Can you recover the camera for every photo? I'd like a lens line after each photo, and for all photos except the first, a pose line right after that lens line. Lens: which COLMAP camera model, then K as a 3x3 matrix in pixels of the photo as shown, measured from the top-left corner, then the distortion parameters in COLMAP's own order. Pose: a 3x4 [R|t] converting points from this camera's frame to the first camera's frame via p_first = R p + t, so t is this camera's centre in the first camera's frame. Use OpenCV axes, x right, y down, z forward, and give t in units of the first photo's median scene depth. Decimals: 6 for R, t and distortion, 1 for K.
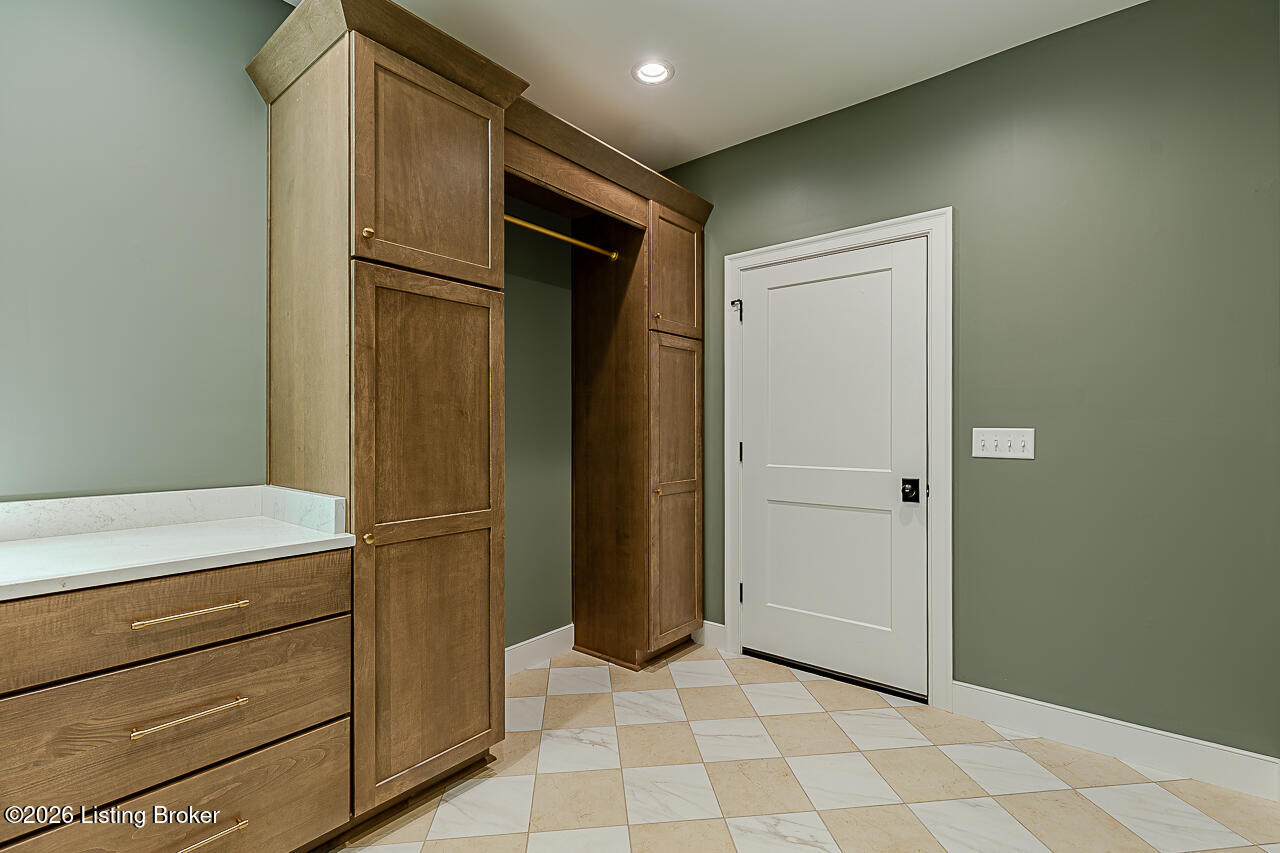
lens RADIAL K [[576.5, 0, 641.0], [0, 576.5, 426.2], [0, 0, 1]] dist [0.010622, -0.003138]
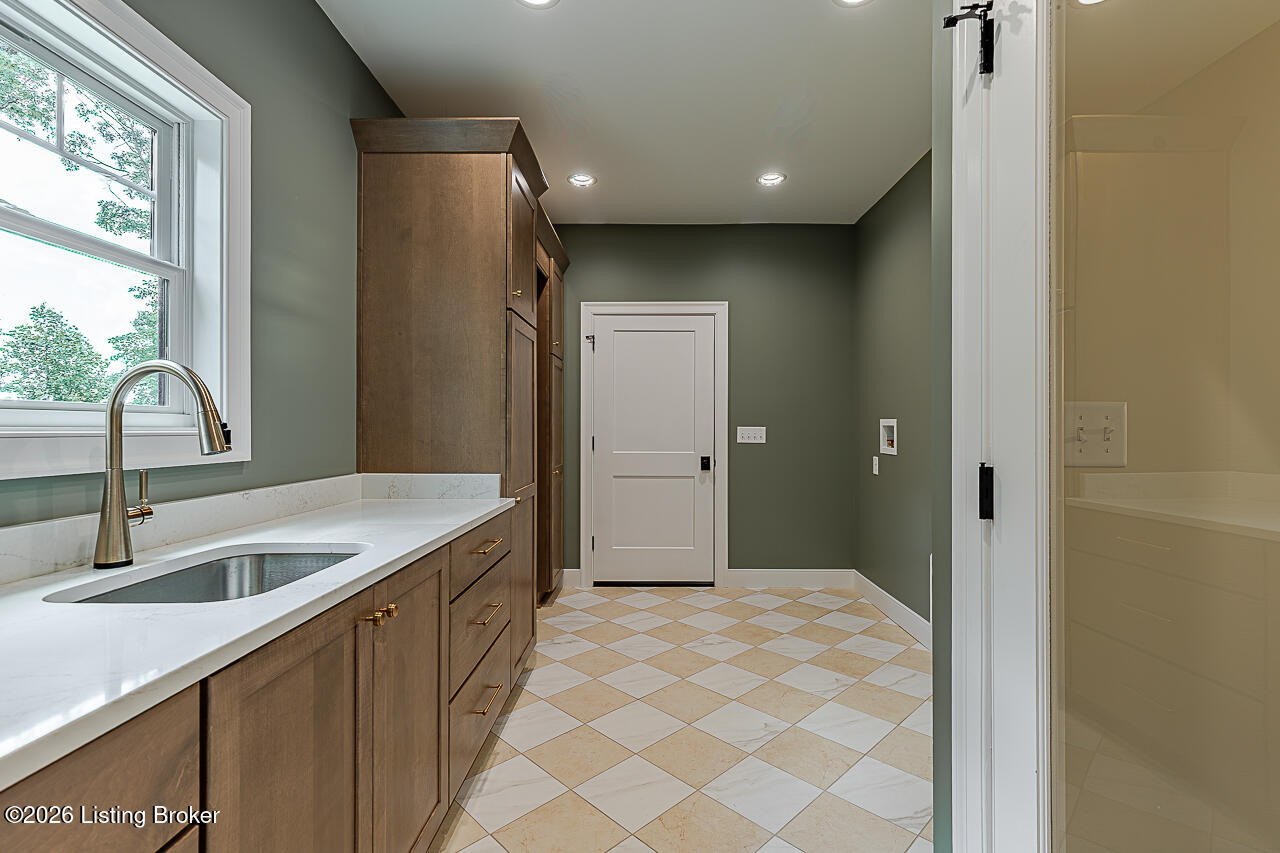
lens RADIAL K [[576.5, 0, 641.4], [0, 576.5, 427.8], [0, 0, 1]] dist [0.010622, -0.003138]
pose [[0.790270, 0.003957, 0.612746, -0.724009], [-0.004583, 0.999989, -0.000547, 0.007843], [-0.612742, -0.002376, 0.790280, -0.224821]]
